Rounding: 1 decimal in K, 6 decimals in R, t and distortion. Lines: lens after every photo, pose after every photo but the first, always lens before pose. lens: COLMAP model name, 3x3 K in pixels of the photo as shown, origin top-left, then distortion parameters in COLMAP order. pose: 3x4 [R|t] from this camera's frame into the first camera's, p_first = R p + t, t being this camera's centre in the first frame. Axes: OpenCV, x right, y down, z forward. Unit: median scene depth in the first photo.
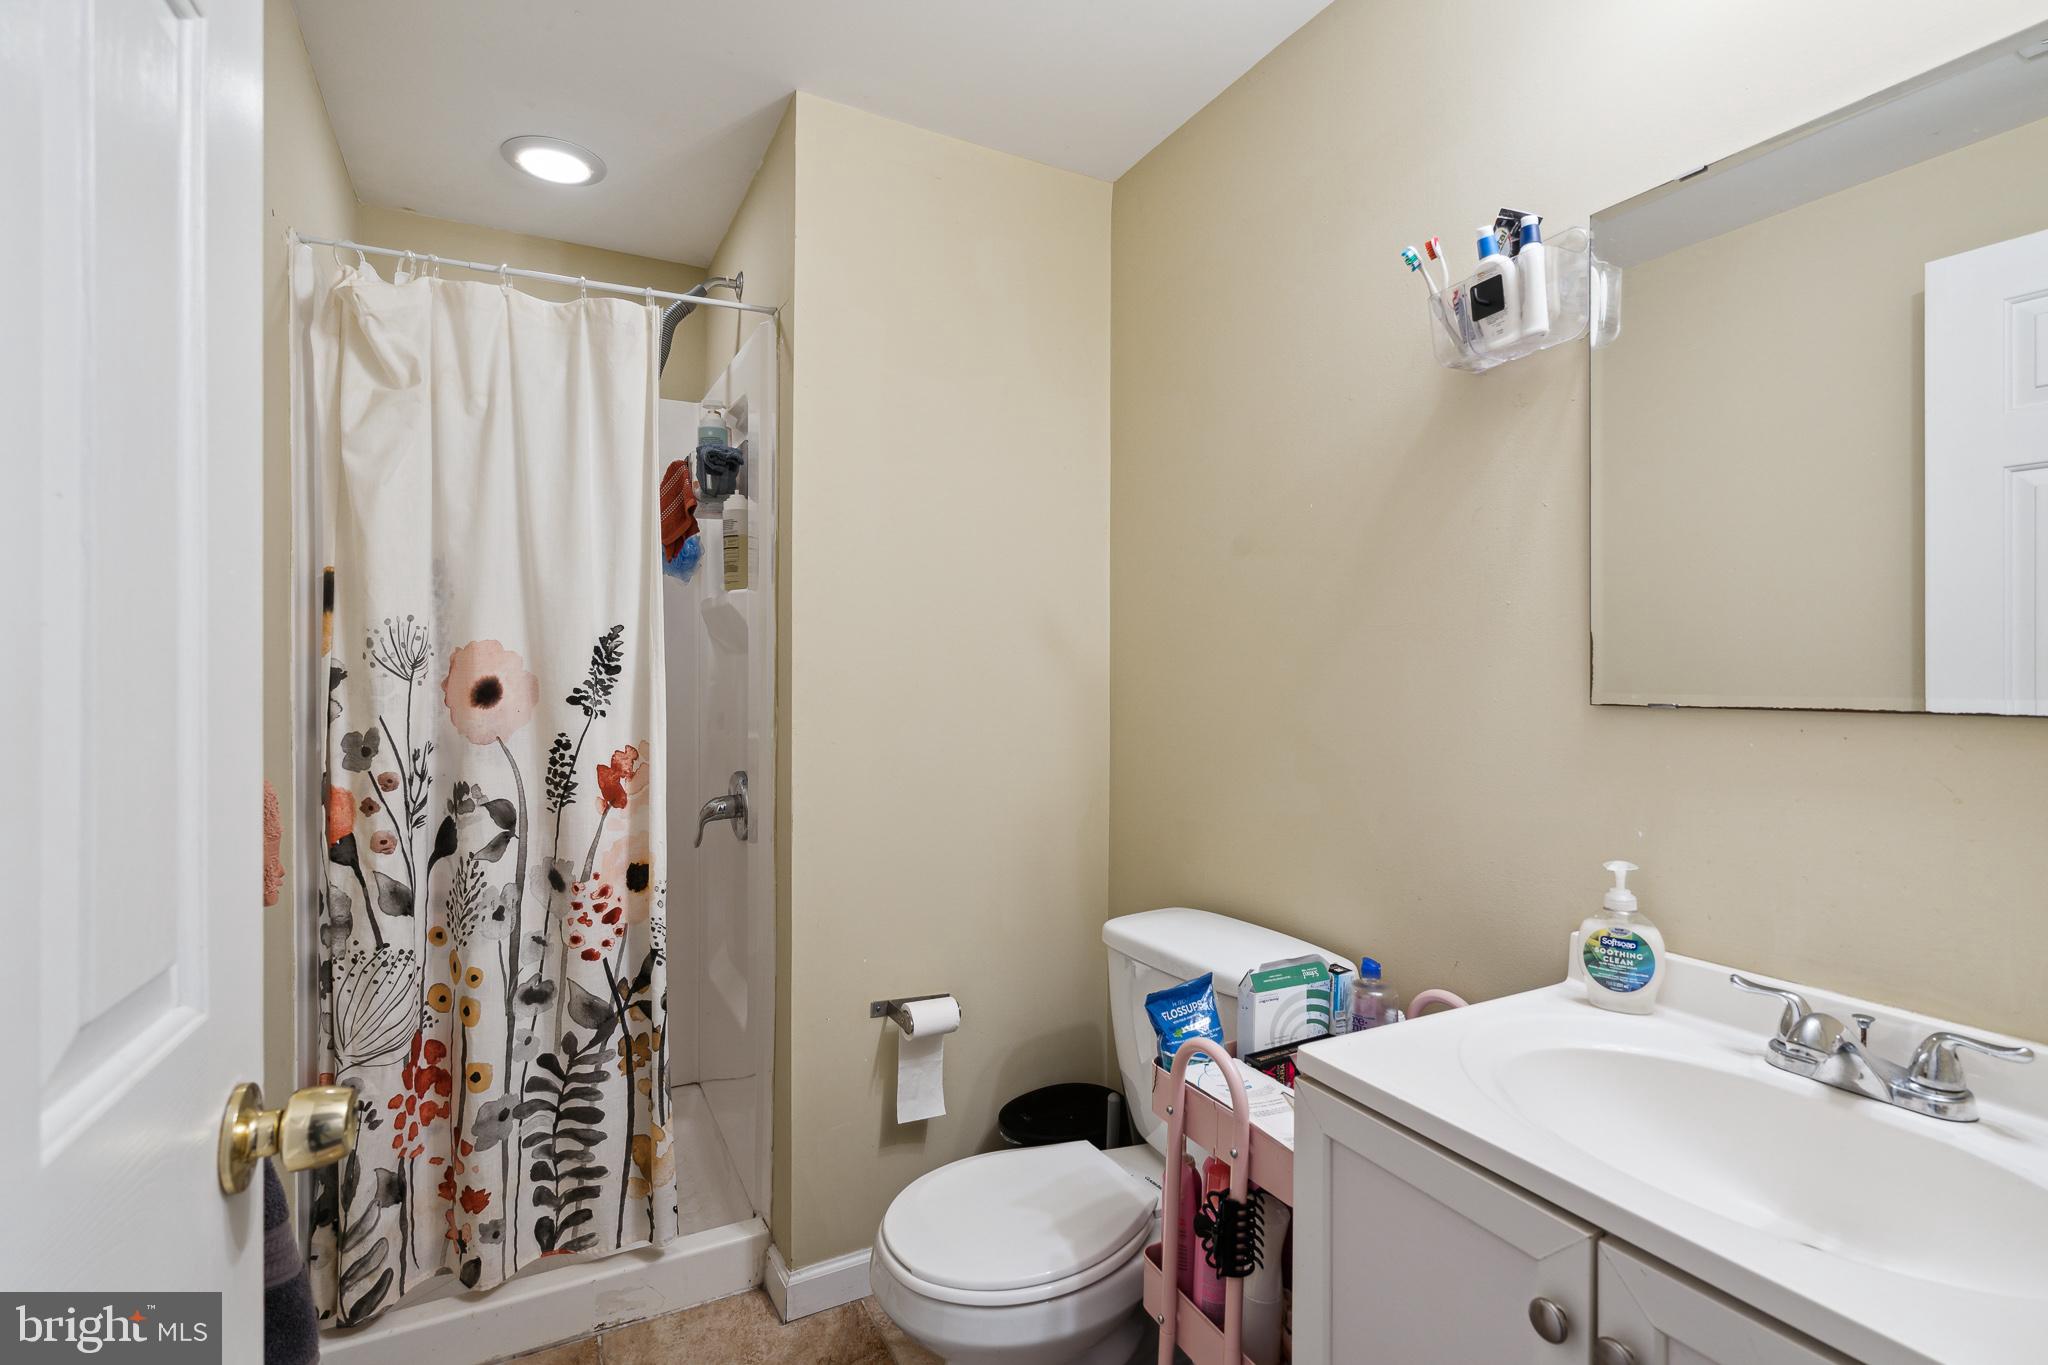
lens RADIAL K [[977.7, 0, 1025.0], [0, 977.7, 677.9], [0, 0, 1]] dist [0.002194, 0.000041]
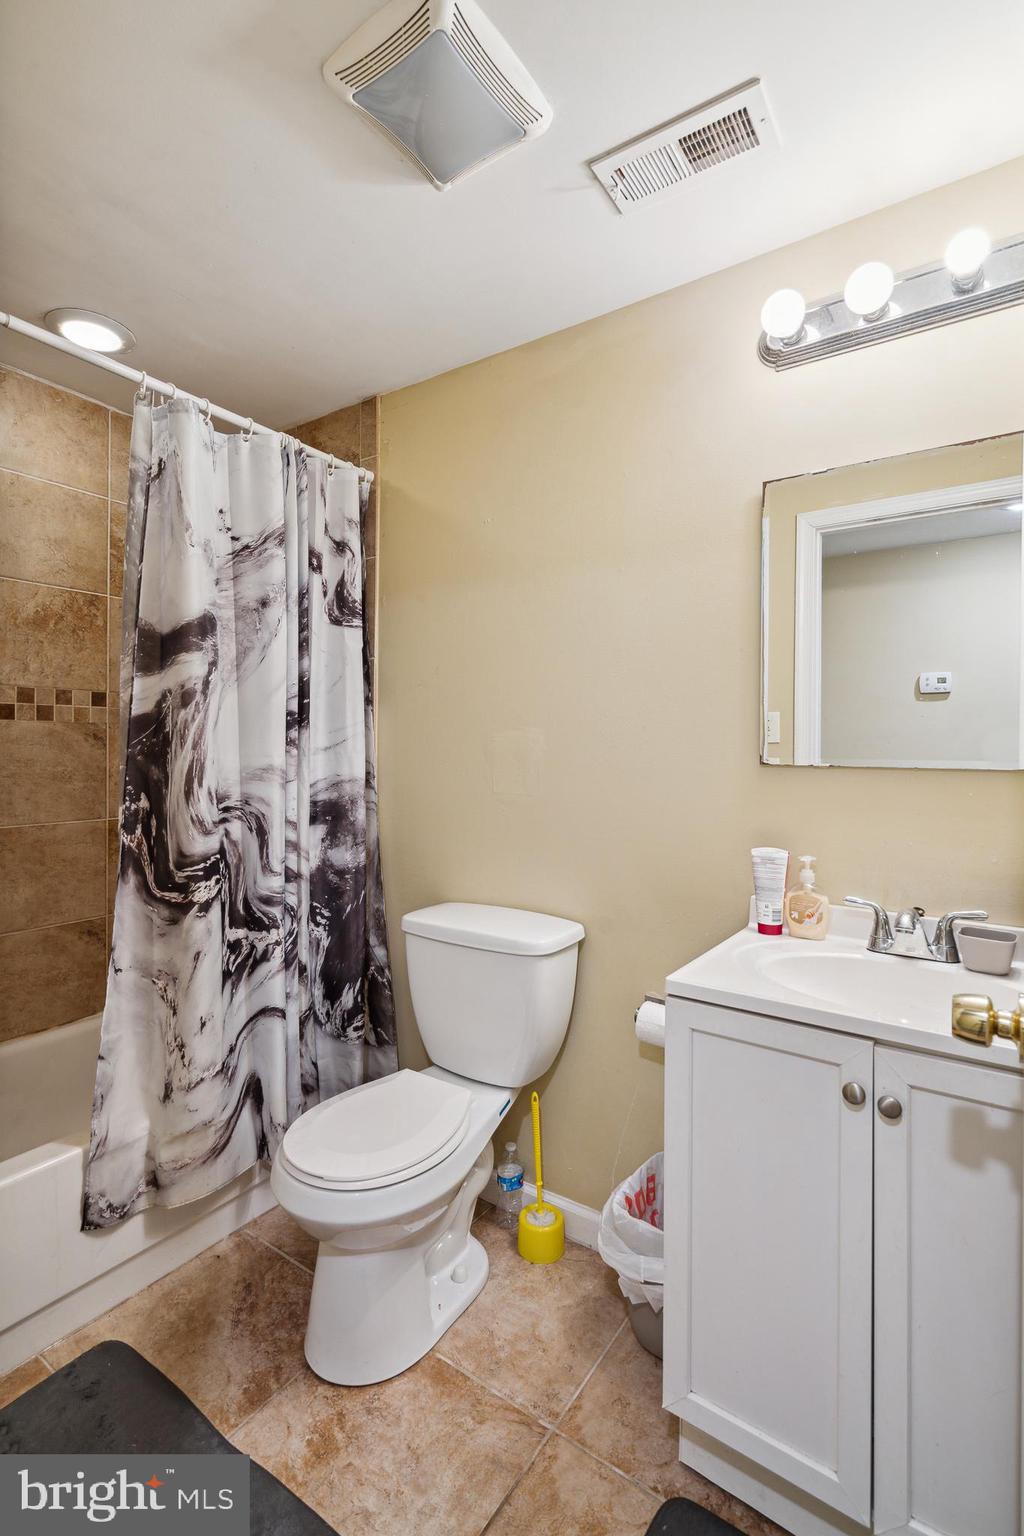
lens RADIAL K [[710.1, 0, 512.3], [0, 710.1, 729.7], [0, 0, 1]] dist [0.000519, 0.000361]
pose [[0.931419, 0.003510, 0.363932, -0.212602], [0.007251, 0.999576, -0.028200, -0.006201], [-0.363877, 0.028905, 0.930998, -0.022712]]
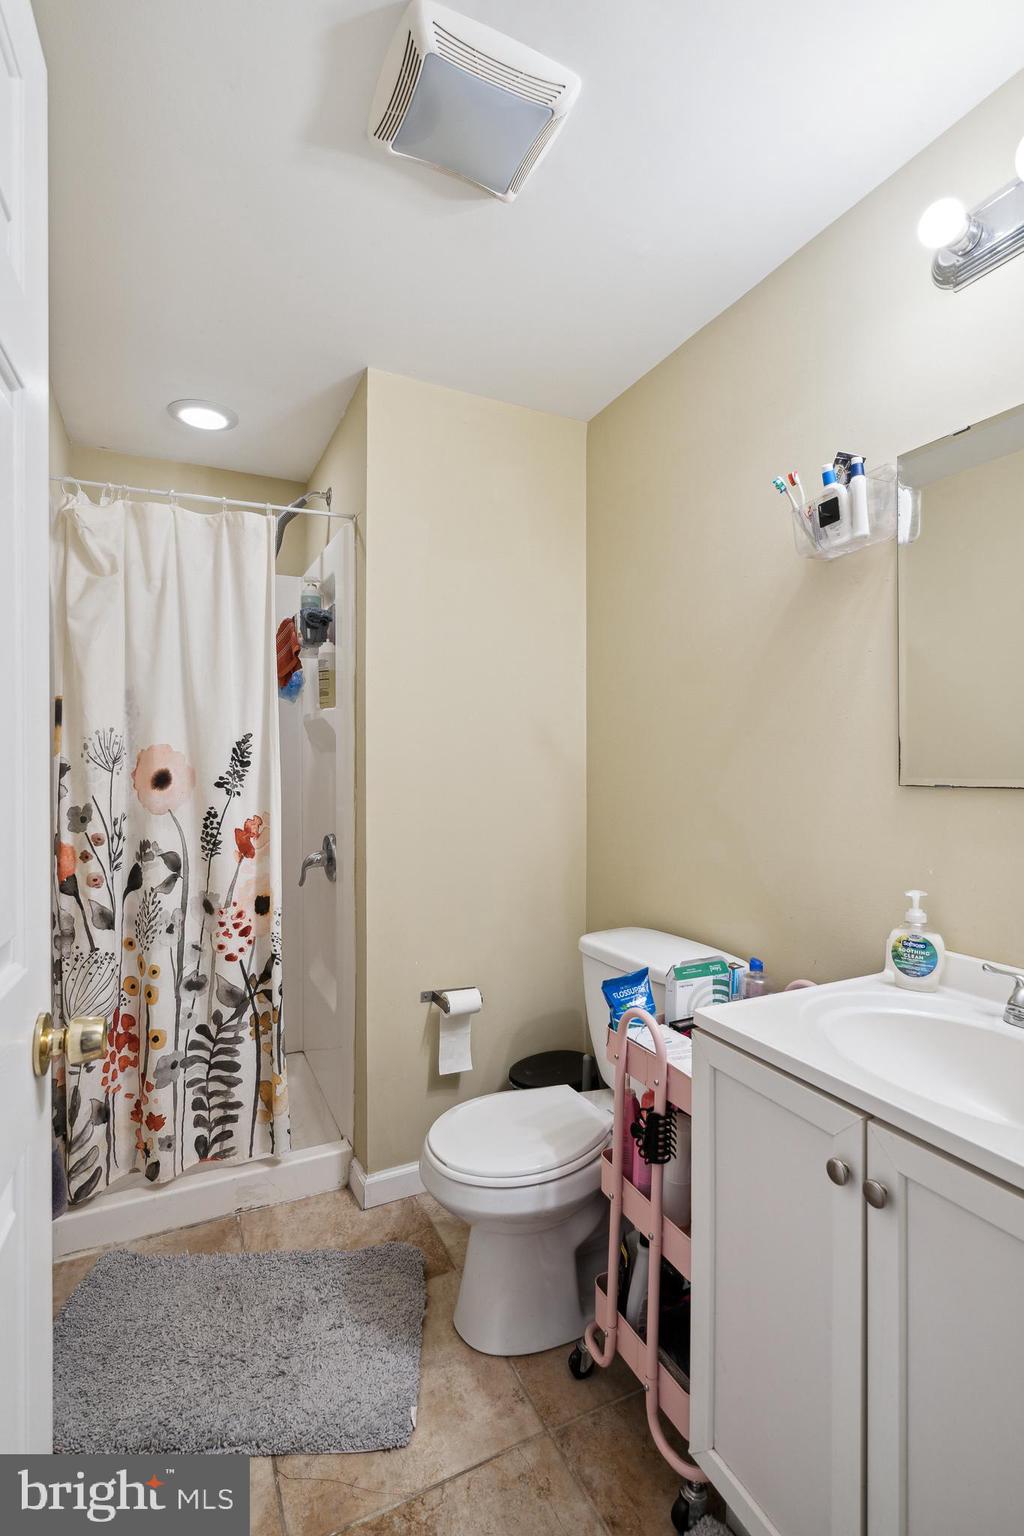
lens RADIAL K [[716.7, 0, 512.0], [0, 716.7, 768.0], [0, 0, 1]] dist [-0.001023, 0.000178]
pose [[0.999426, -0.003829, -0.033672, 0.016897], [0.003865, 0.999992, 0.001016, -0.001710], [0.033668, -0.001145, 0.999432, -0.067179]]
